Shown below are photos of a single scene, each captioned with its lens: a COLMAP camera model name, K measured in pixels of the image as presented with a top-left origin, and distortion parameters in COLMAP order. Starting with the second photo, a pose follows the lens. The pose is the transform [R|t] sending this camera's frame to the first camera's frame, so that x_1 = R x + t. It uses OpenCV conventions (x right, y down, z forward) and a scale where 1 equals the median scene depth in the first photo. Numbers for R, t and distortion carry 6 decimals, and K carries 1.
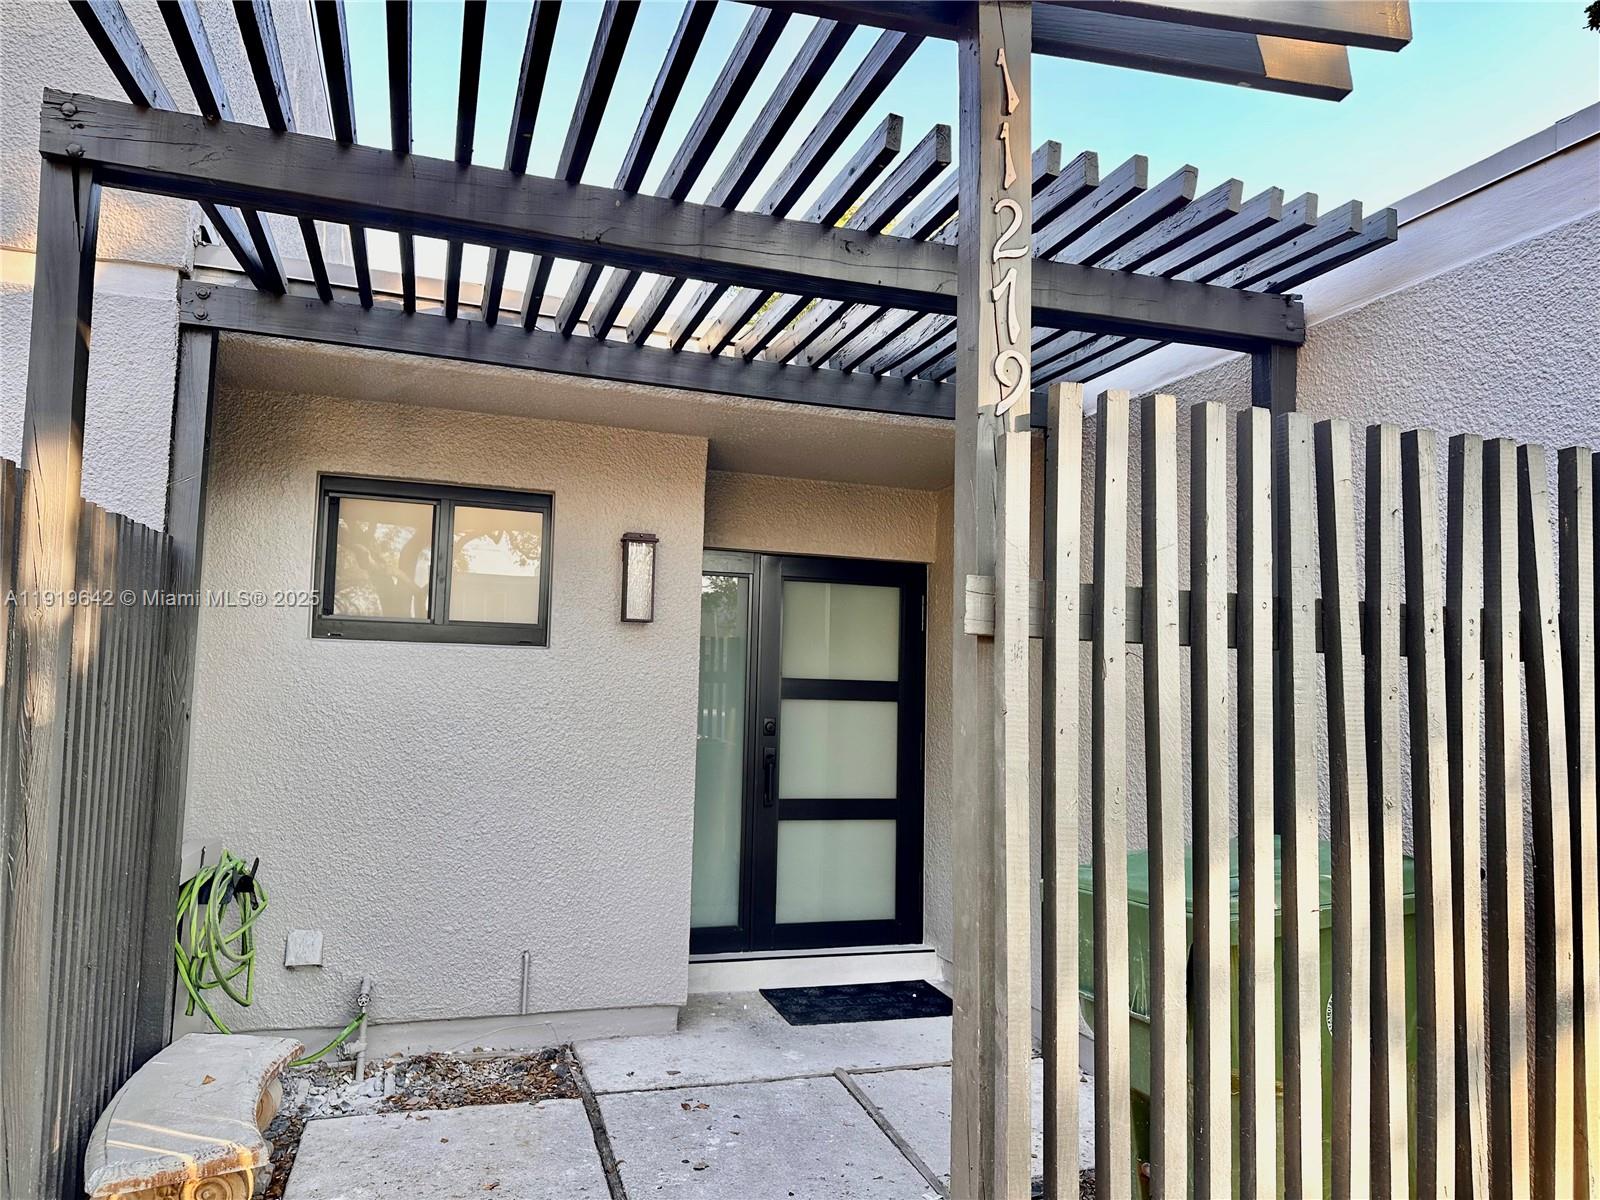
lens RADIAL K [[1118.4, 0, 798.8], [0, 1118.4, 602.4], [0, 0, 1]] dist [0.010575, 0.000551]
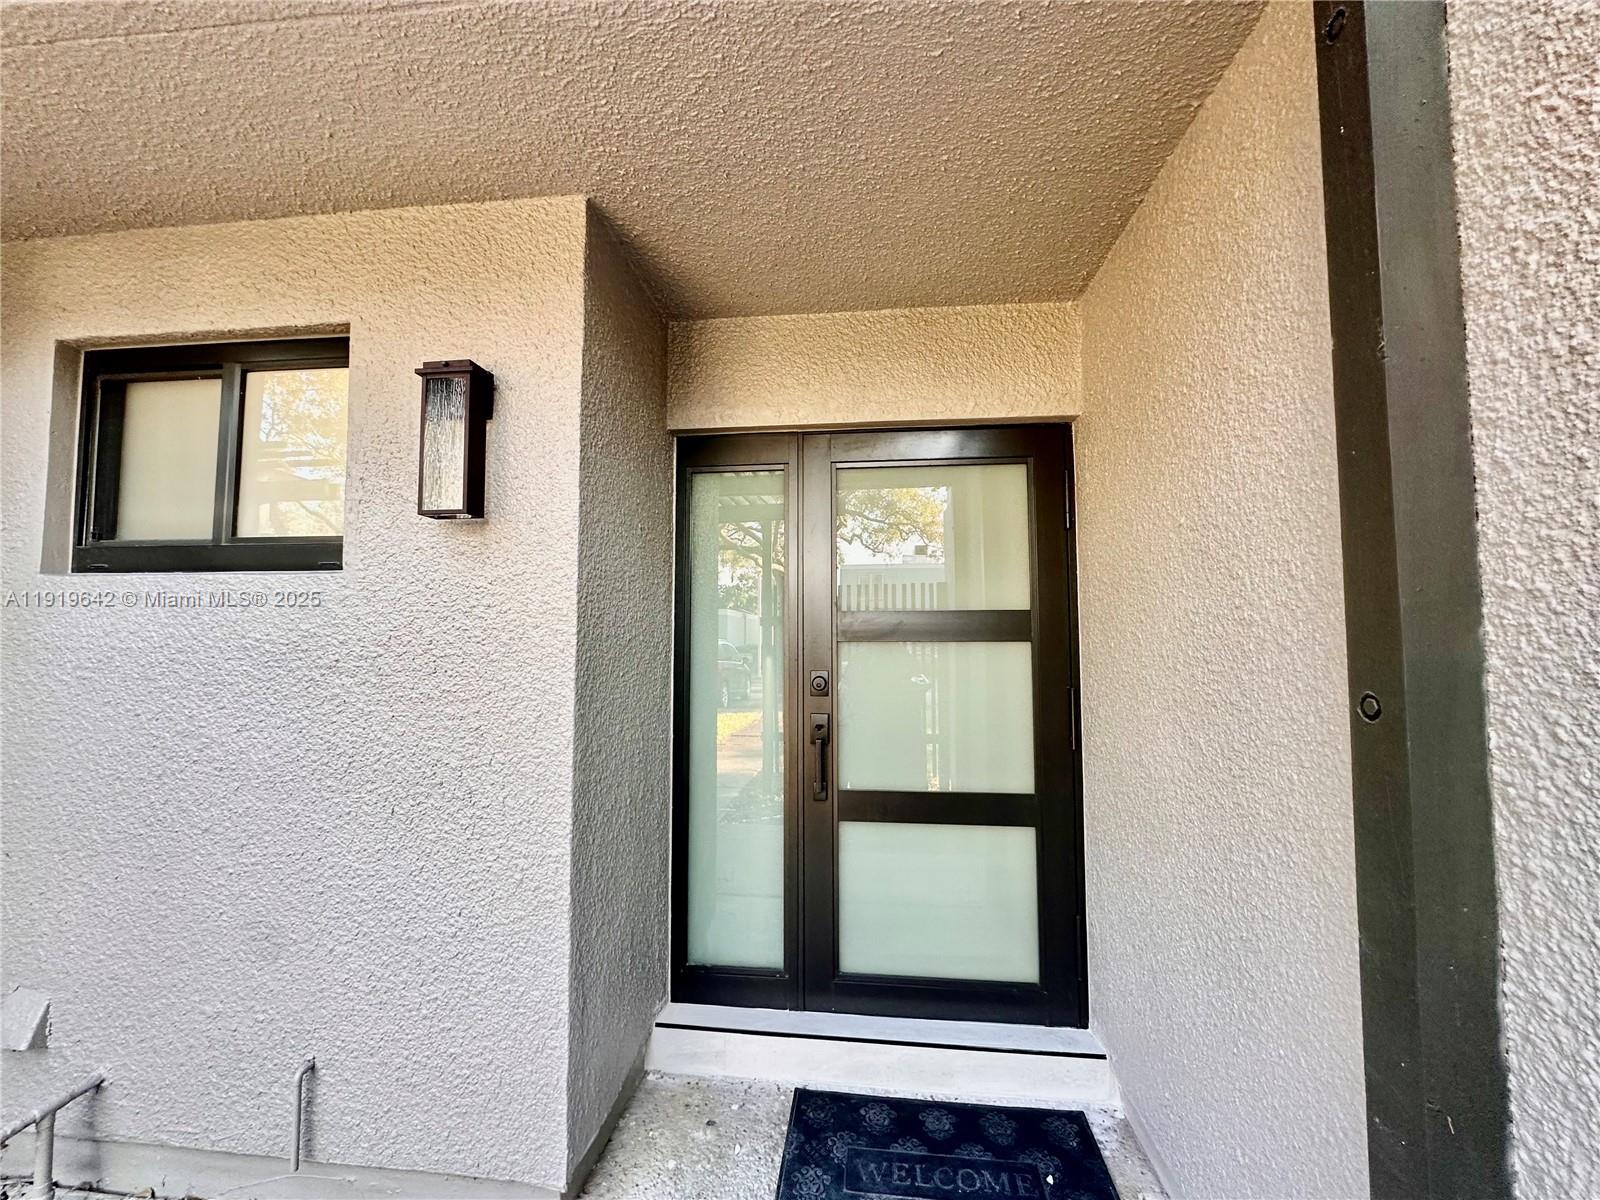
lens RADIAL K [[636.9, 0, 801.4], [0, 636.9, 599.2], [0, 0, 1]] dist [-0.005456, 0.001027]
pose [[0.906840, -0.044856, -0.419081, 0.131490], [0.055614, 0.998361, 0.013484, 0.055424], [0.417790, -0.035535, 0.907848, 0.658928]]
